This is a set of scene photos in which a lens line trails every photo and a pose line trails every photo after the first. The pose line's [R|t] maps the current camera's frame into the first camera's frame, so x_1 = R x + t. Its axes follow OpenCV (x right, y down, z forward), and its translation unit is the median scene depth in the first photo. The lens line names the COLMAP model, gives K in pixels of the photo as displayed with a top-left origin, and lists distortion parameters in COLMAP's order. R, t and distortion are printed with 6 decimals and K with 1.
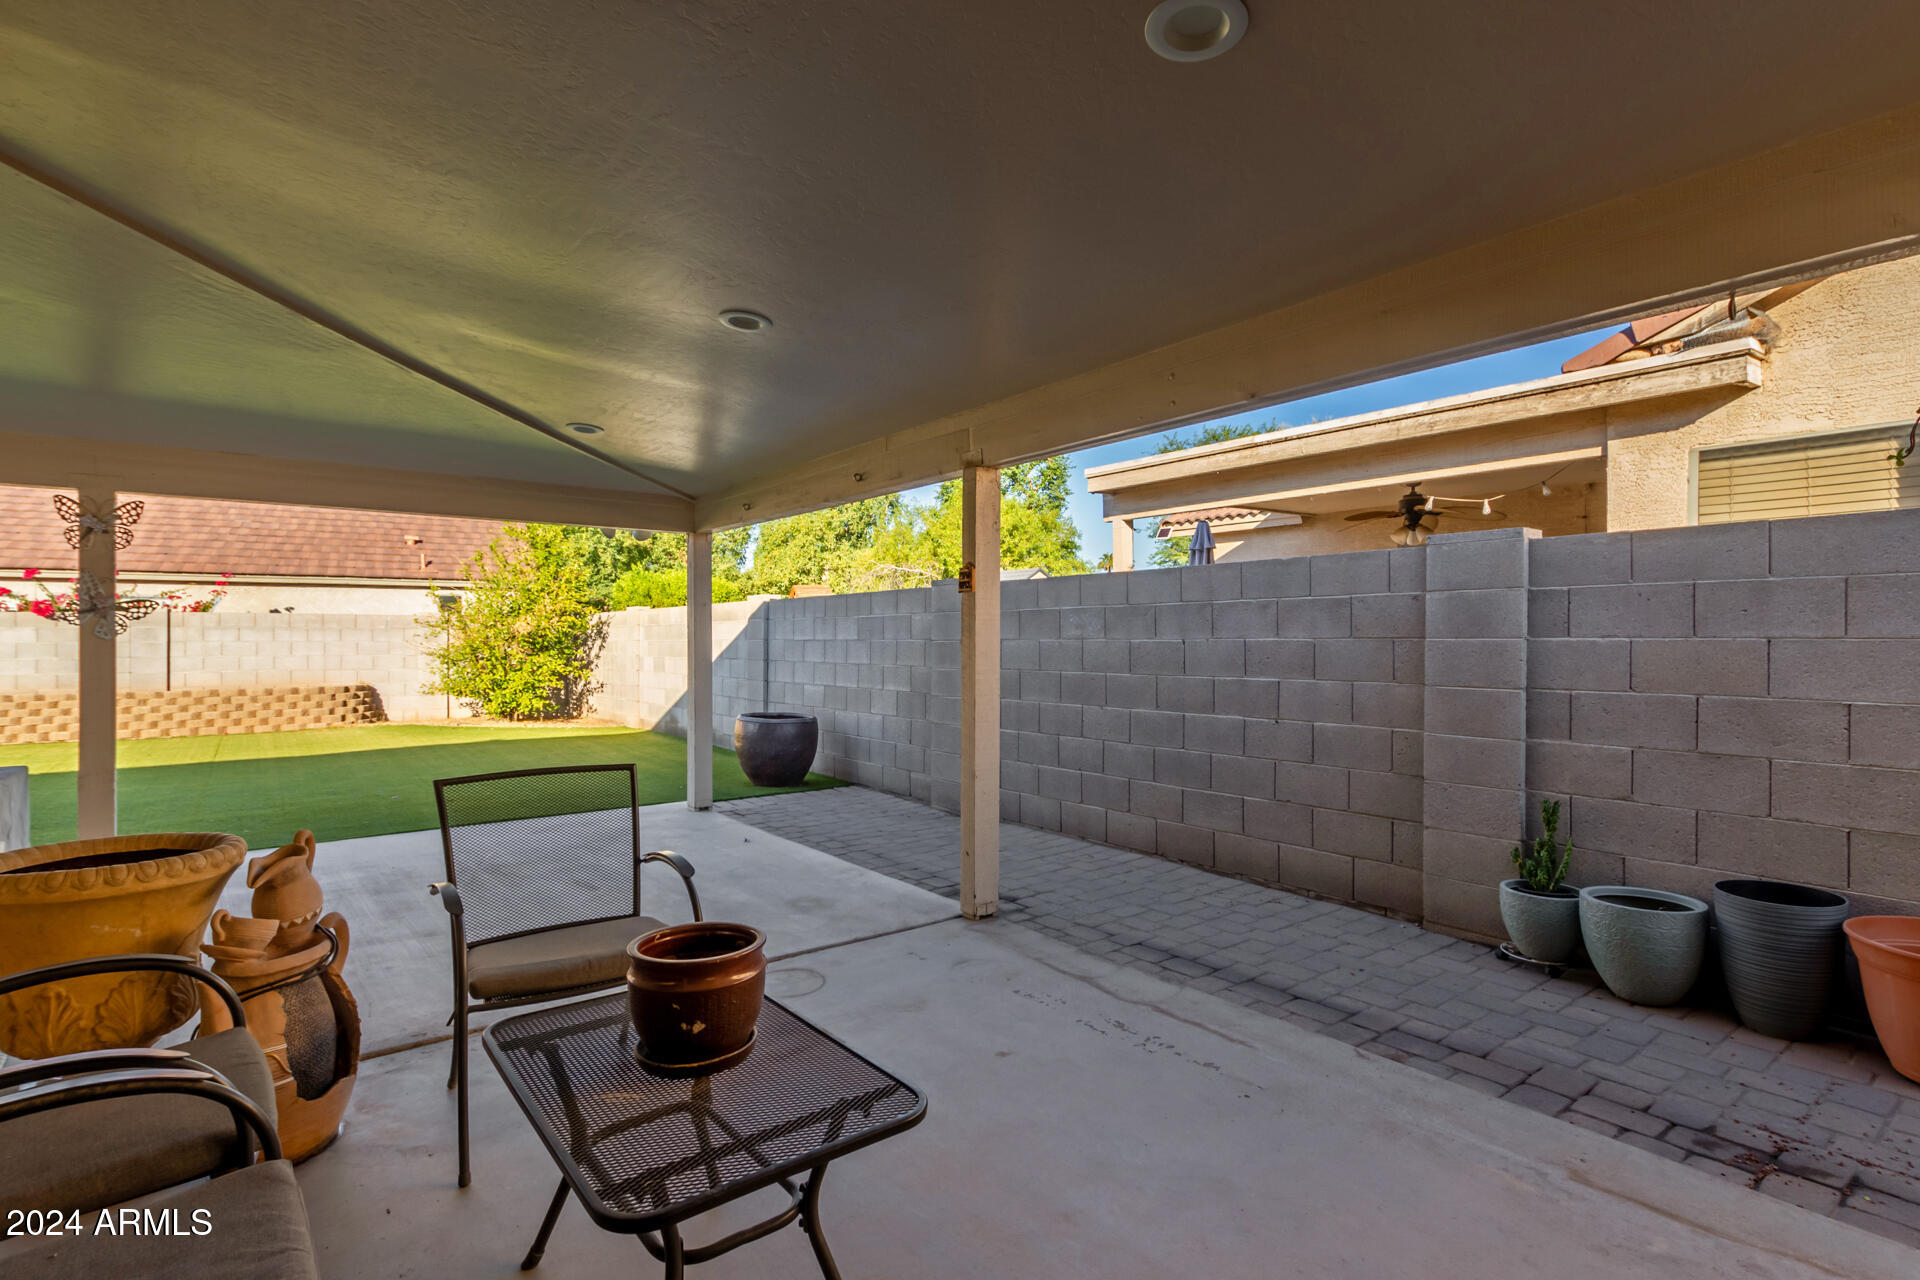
lens RADIAL K [[902.3, 0, 936.9], [0, 902.3, 637.8], [0, 0, 1]] dist [0.011872, -0.004260]
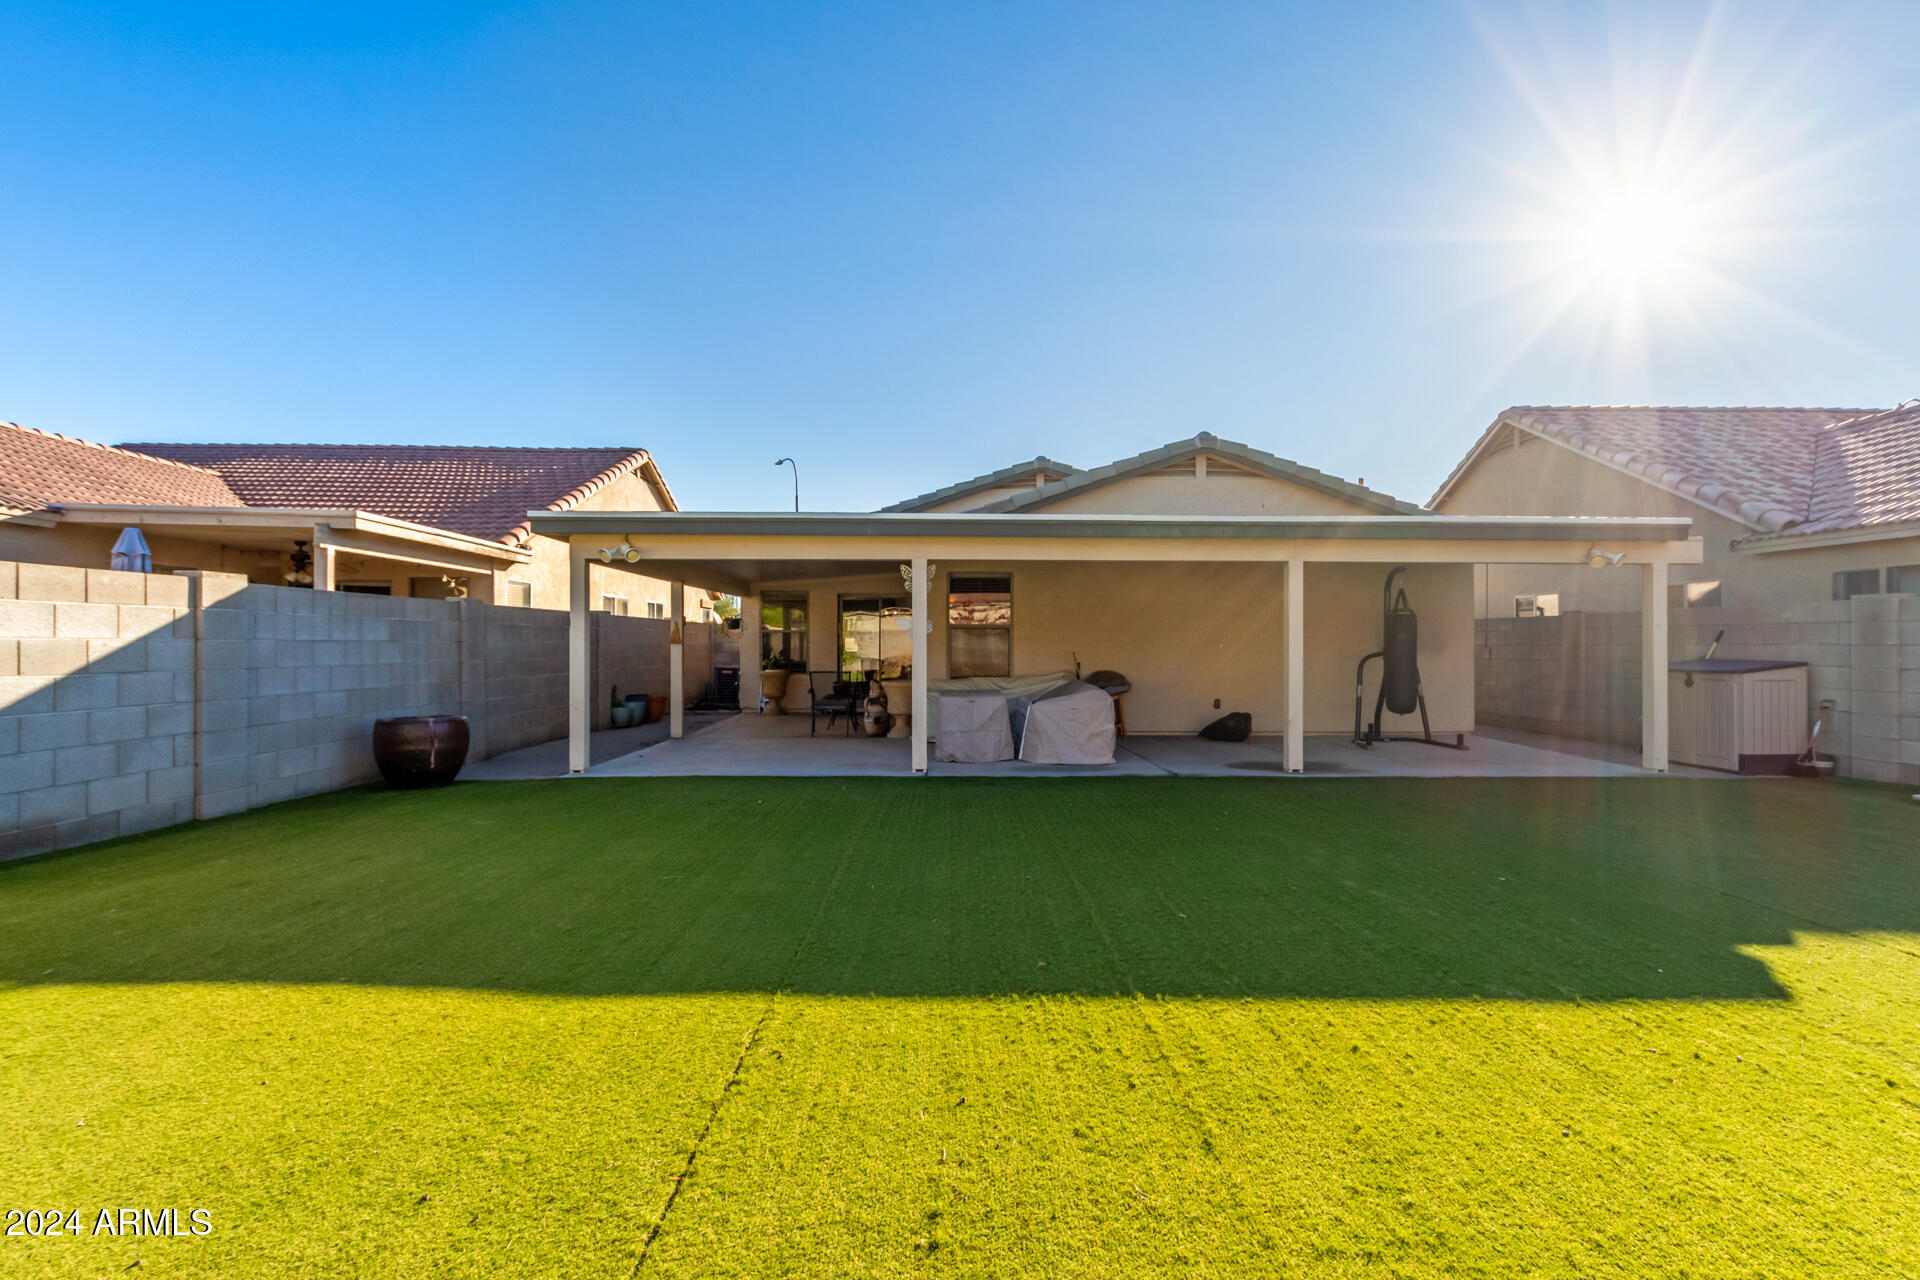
lens RADIAL K [[902.3, 0, 946.0], [0, 902.3, 644.1], [0, 0, 1]] dist [0.011872, -0.004260]
pose [[-0.802280, -0.002543, 0.596942, -1.323500], [-0.005568, 0.999979, -0.003223, 0.006776], [-0.596922, -0.005910, -0.802278, 1.570422]]
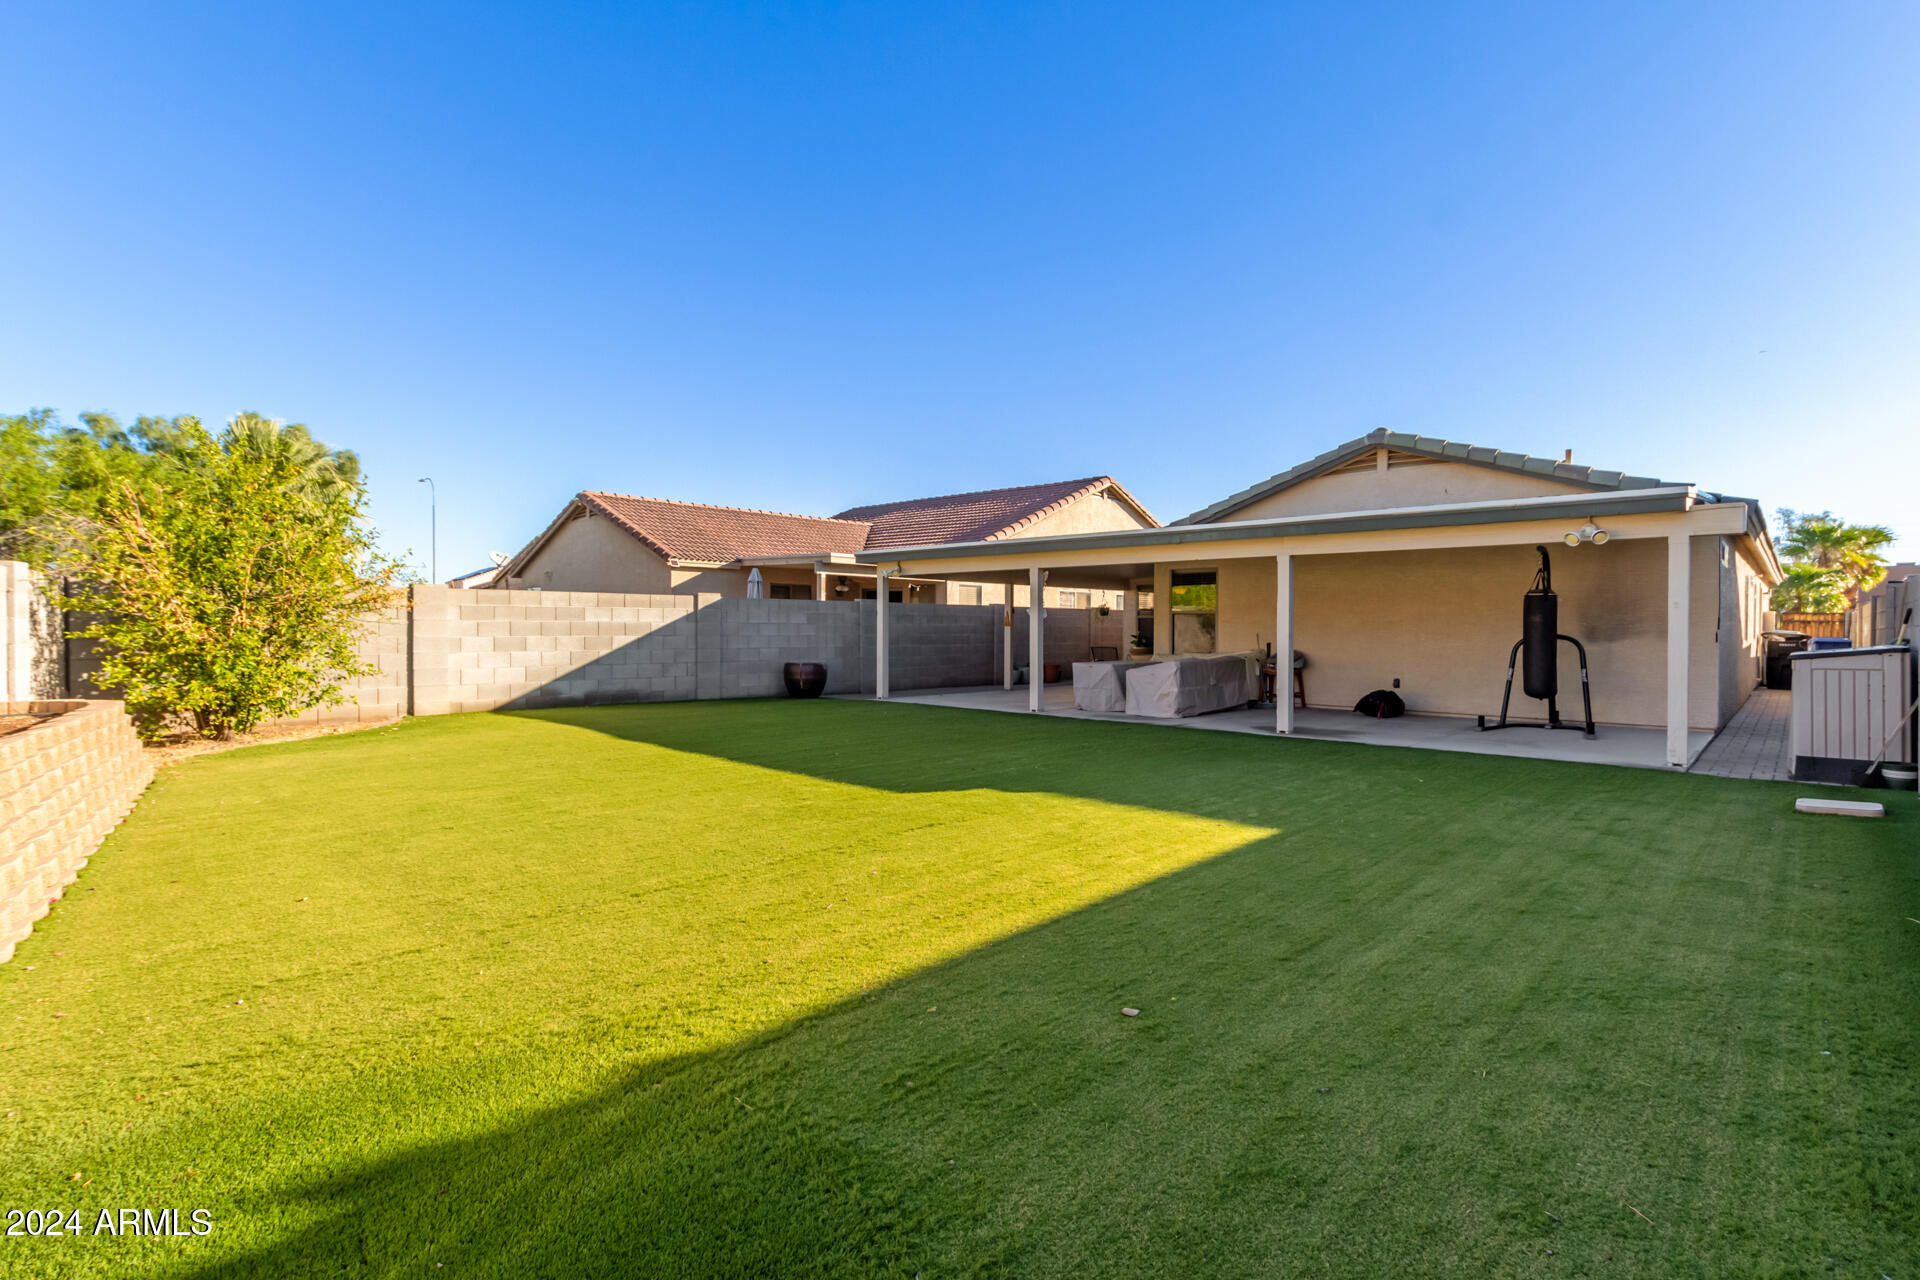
lens RADIAL K [[902.3, 0, 966.5], [0, 902.3, 631.6], [0, 0, 1]] dist [0.011872, -0.004260]
pose [[-0.171411, -0.005882, 0.985182, -2.287442], [-0.010472, 0.999937, 0.004148, 0.009441], [-0.985144, -0.009606, -0.171462, 1.074762]]
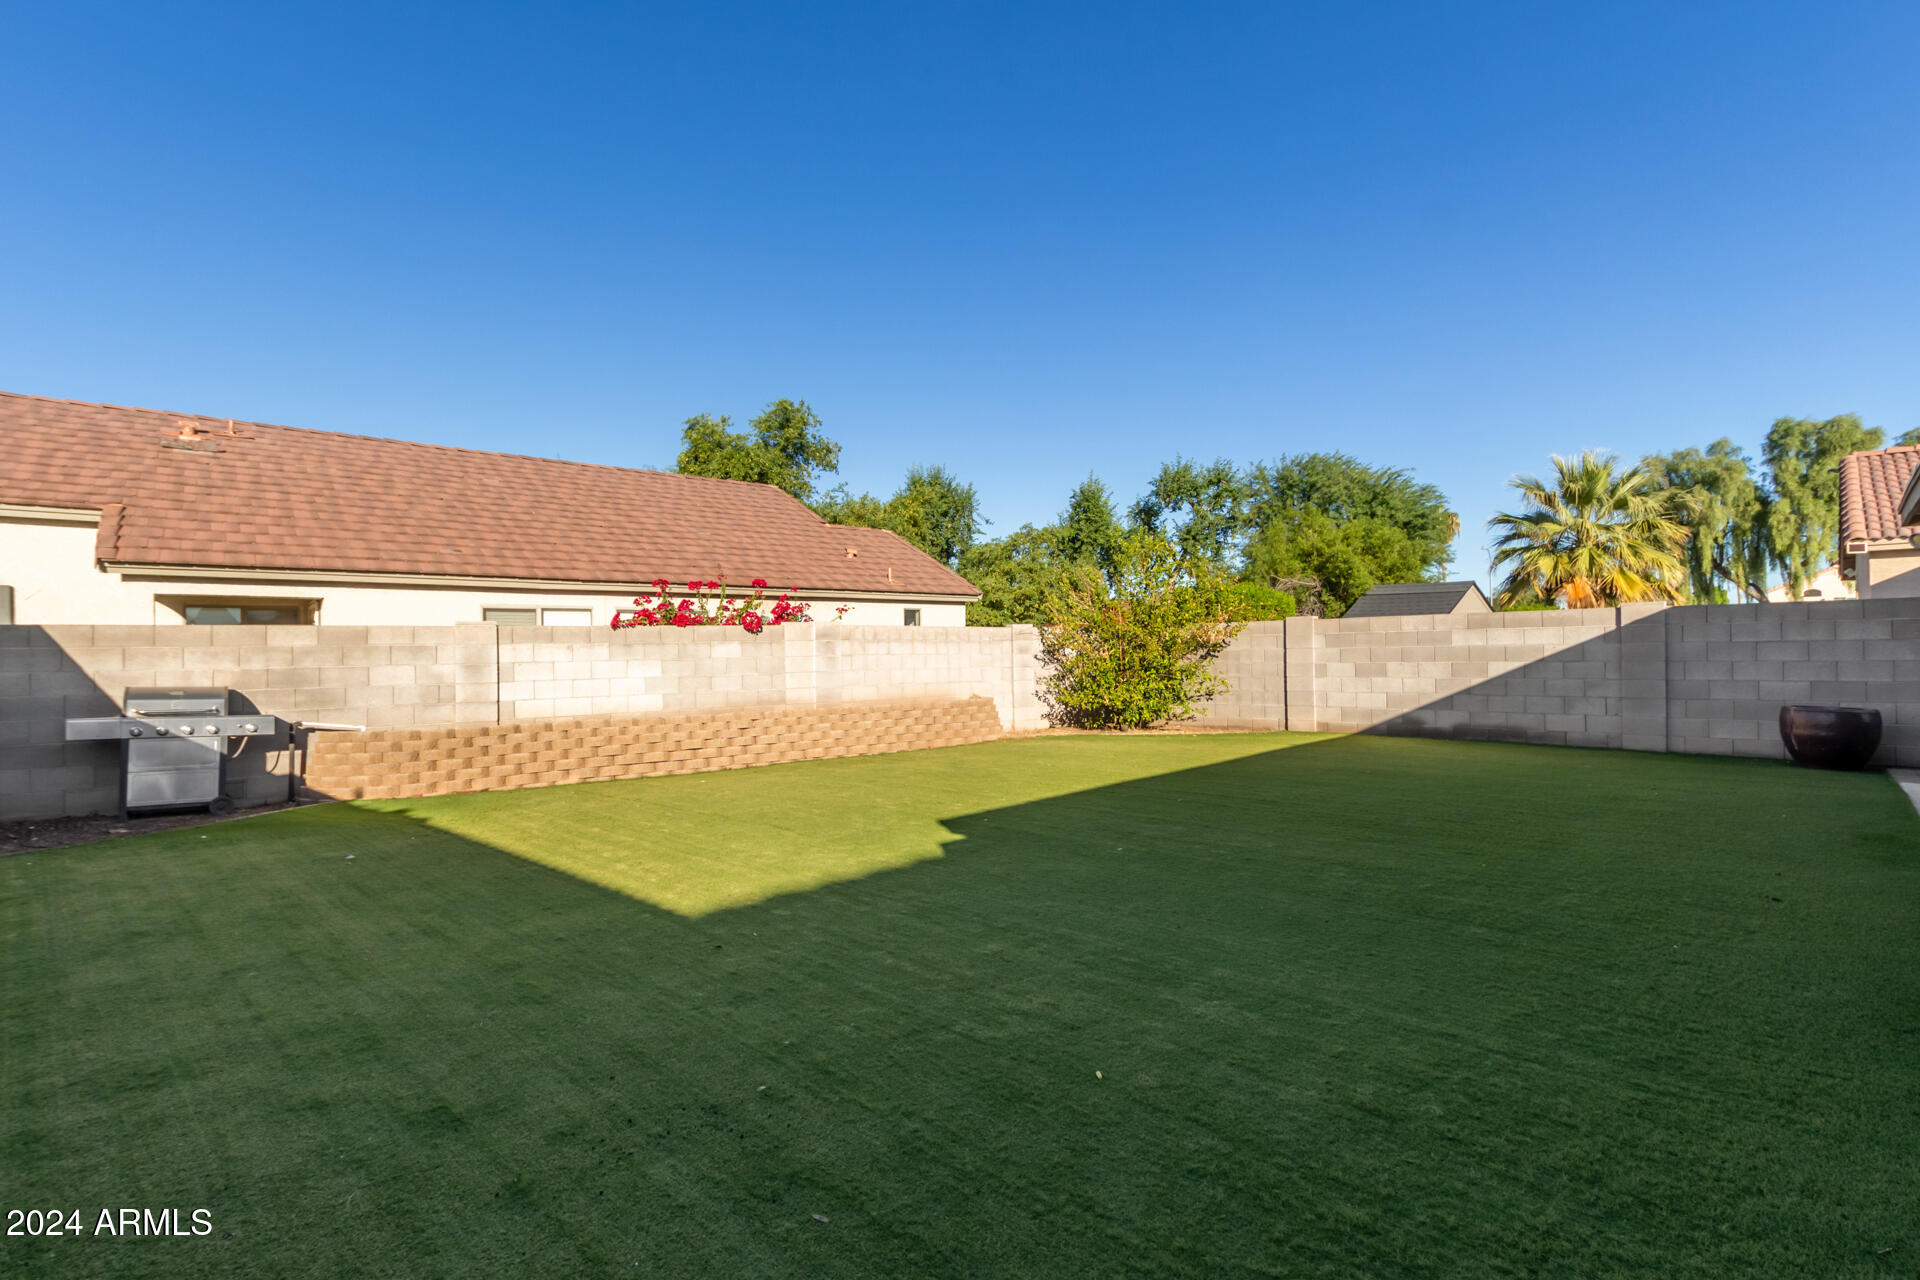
lens RADIAL K [[902.3, 0, 964.1], [0, 902.3, 646.1], [0, 0, 1]] dist [0.011872, -0.004260]
pose [[0.991248, -0.012975, 0.131372, -1.489433], [0.013606, 0.999900, -0.003908, -0.000800], [-0.131308, 0.005661, 0.991325, 0.032135]]
